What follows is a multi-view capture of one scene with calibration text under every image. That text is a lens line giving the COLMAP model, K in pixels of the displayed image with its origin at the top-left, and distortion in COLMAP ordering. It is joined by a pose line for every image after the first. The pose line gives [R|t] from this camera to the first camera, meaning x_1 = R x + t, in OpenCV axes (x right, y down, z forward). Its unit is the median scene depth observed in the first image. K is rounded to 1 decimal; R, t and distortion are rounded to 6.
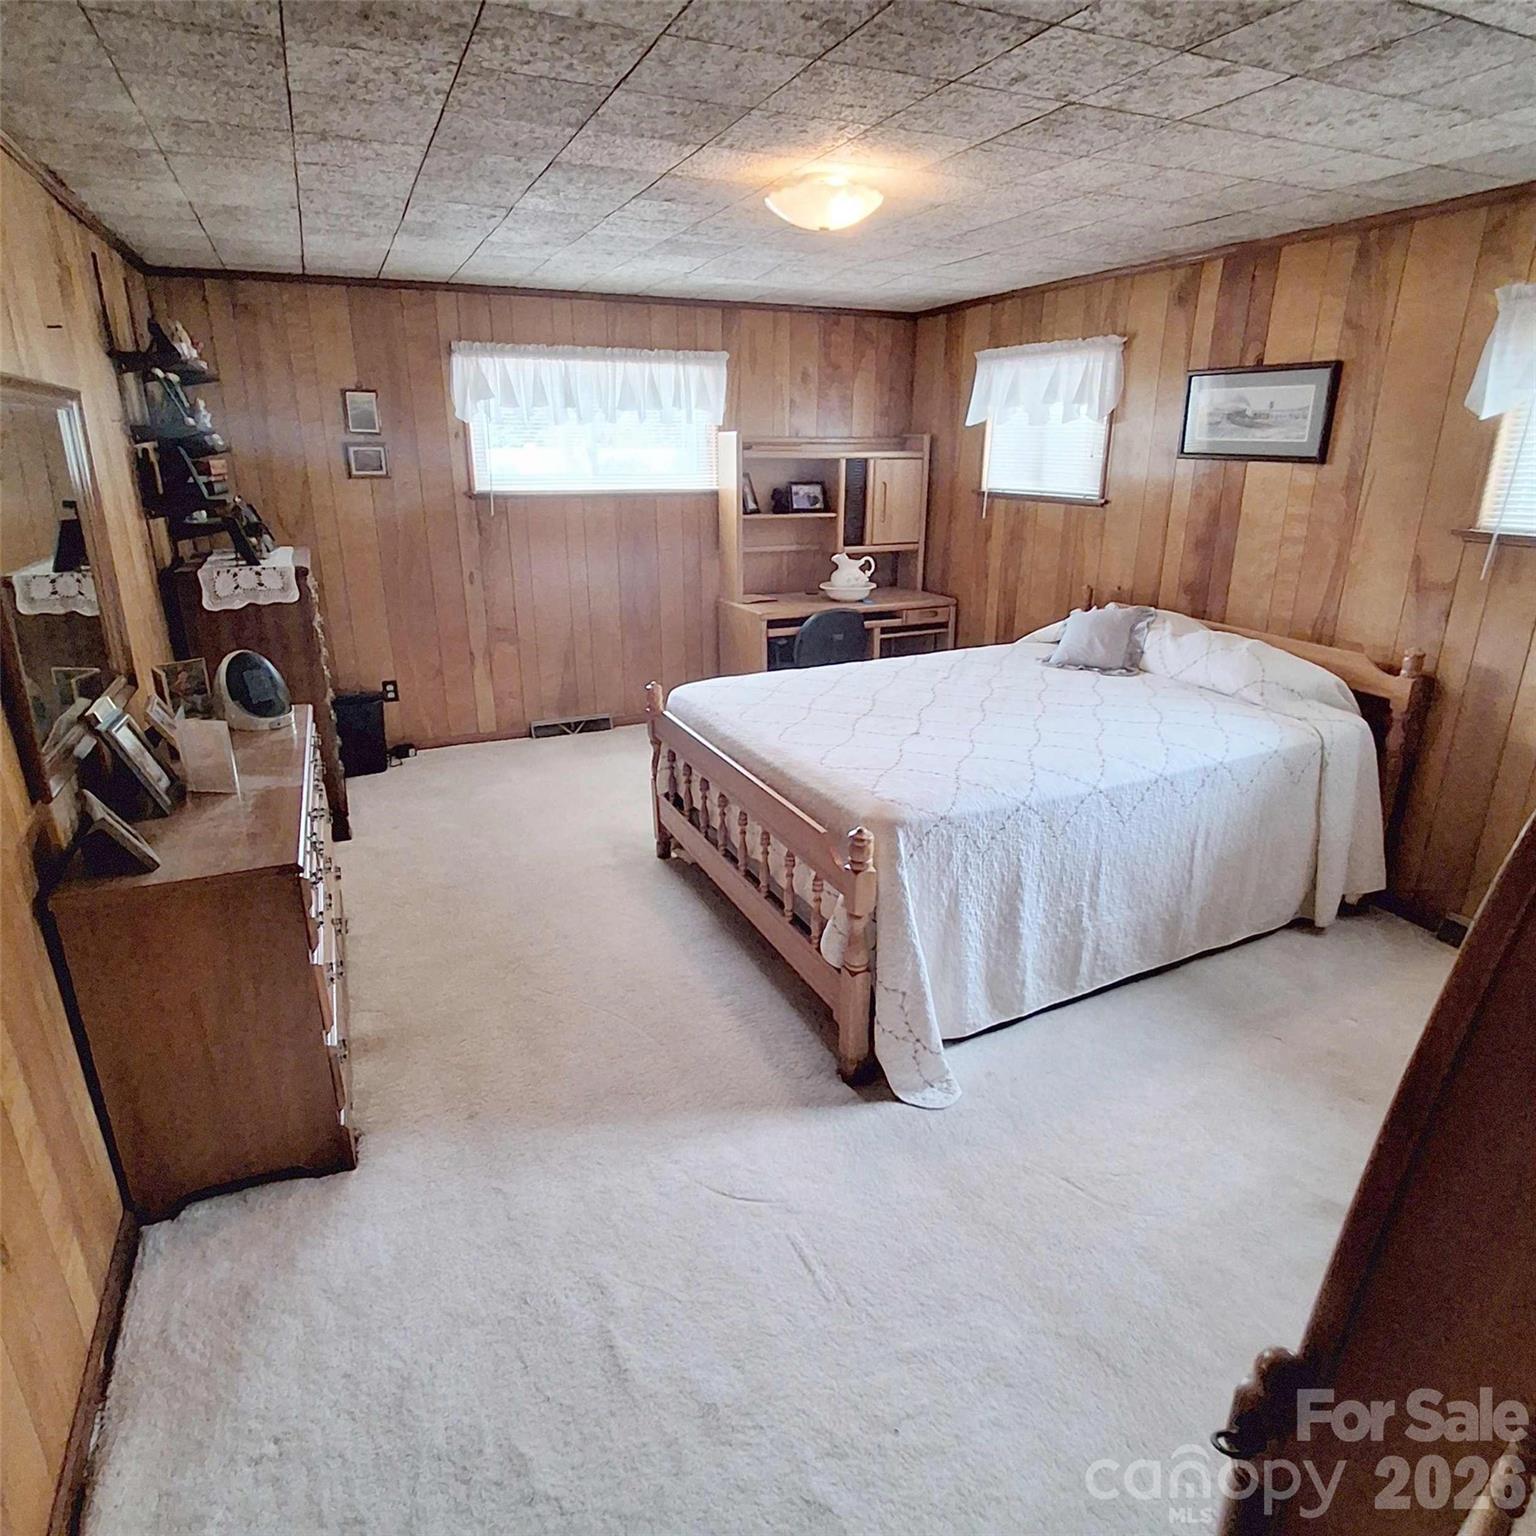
lens RADIAL K [[948.2, 0, 773.7], [0, 948.2, 760.5], [0, 0, 1]] dist [-0.023631, 0.016445]
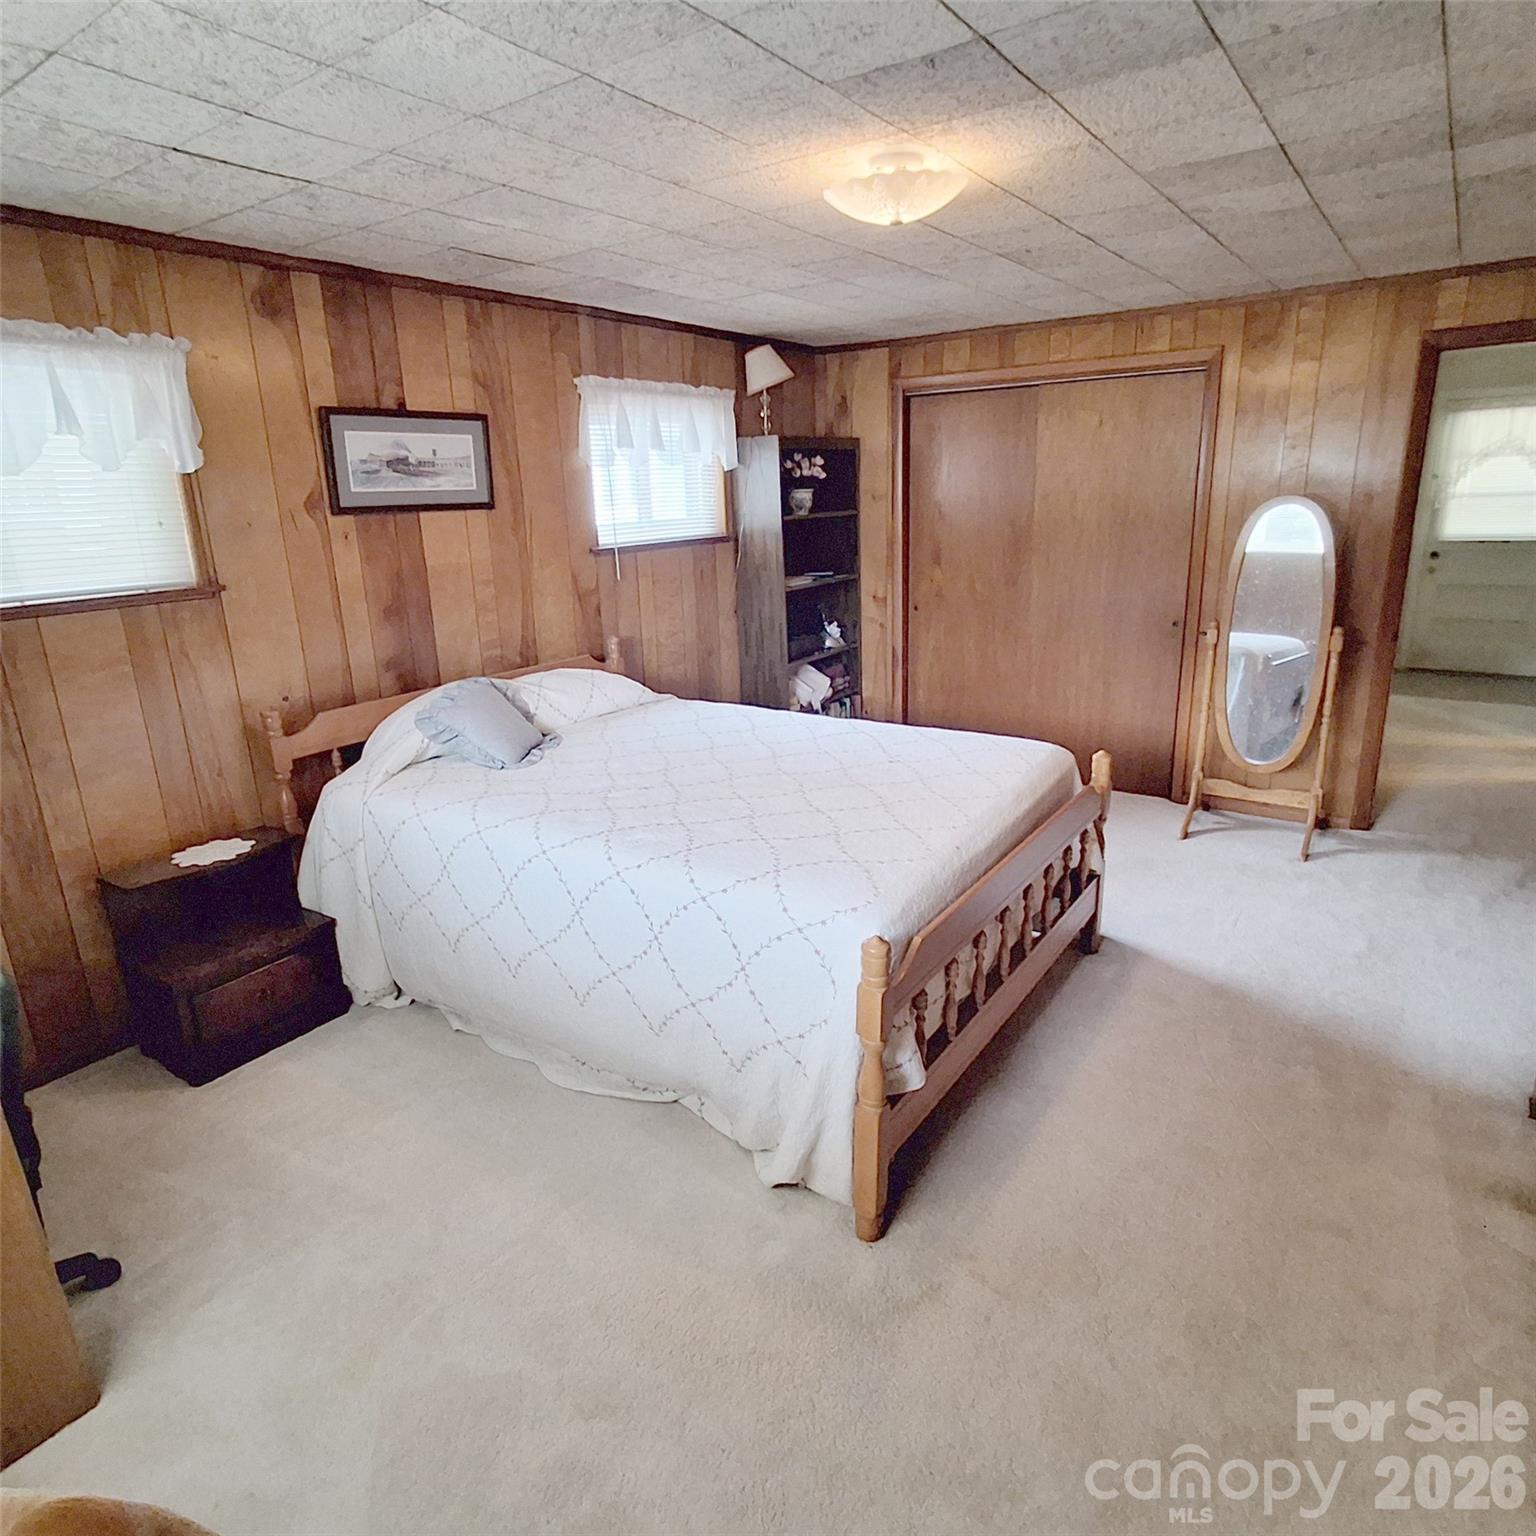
lens RADIAL K [[948.2, 0, 773.7], [0, 948.2, 760.5], [0, 0, 1]] dist [-0.023631, 0.016445]
pose [[-0.488977, -0.249070, 0.835982, -0.534788], [0.293819, 0.855337, 0.426695, -0.426214], [-0.821323, 0.454271, -0.345059, 1.213132]]
